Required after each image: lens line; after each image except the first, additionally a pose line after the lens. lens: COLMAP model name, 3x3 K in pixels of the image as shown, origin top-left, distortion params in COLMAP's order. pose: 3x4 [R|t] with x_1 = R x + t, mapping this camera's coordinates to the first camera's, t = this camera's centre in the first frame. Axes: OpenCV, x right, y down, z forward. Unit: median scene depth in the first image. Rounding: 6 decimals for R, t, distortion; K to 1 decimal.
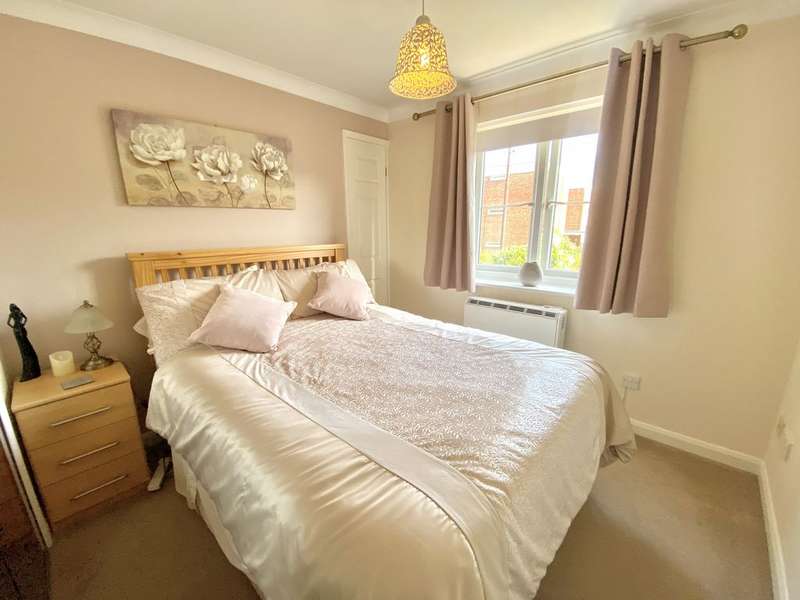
lens RADIAL K [[319.5, 0, 403.6], [0, 319.5, 299.8], [0, 0, 1]] dist [-0.000057, -0.014200]
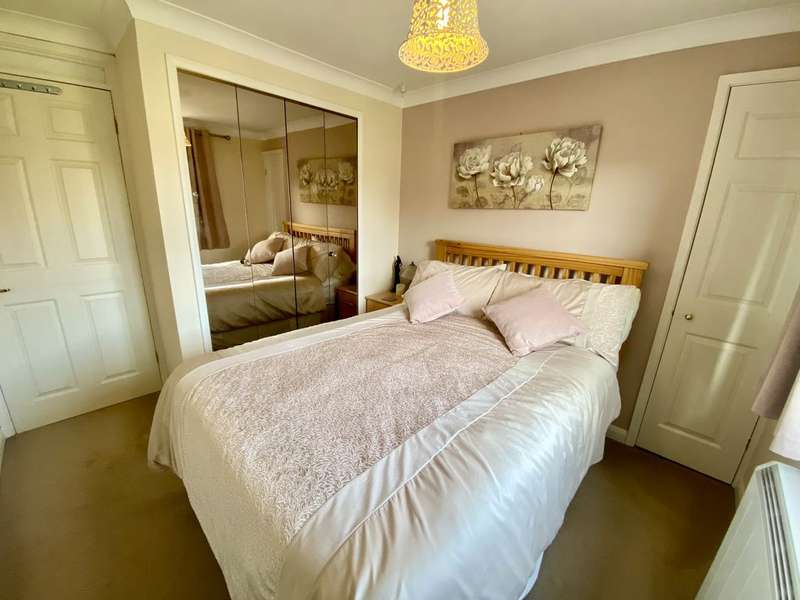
lens RADIAL K [[319.5, 0, 403.6], [0, 319.5, 299.8], [0, 0, 1]] dist [-0.000057, -0.014200]
pose [[0.001941, 0.259993, -0.965609, 0.603868], [-0.272001, 0.929341, 0.249681, -0.178900], [0.962295, 0.262162, 0.072522, 0.667789]]
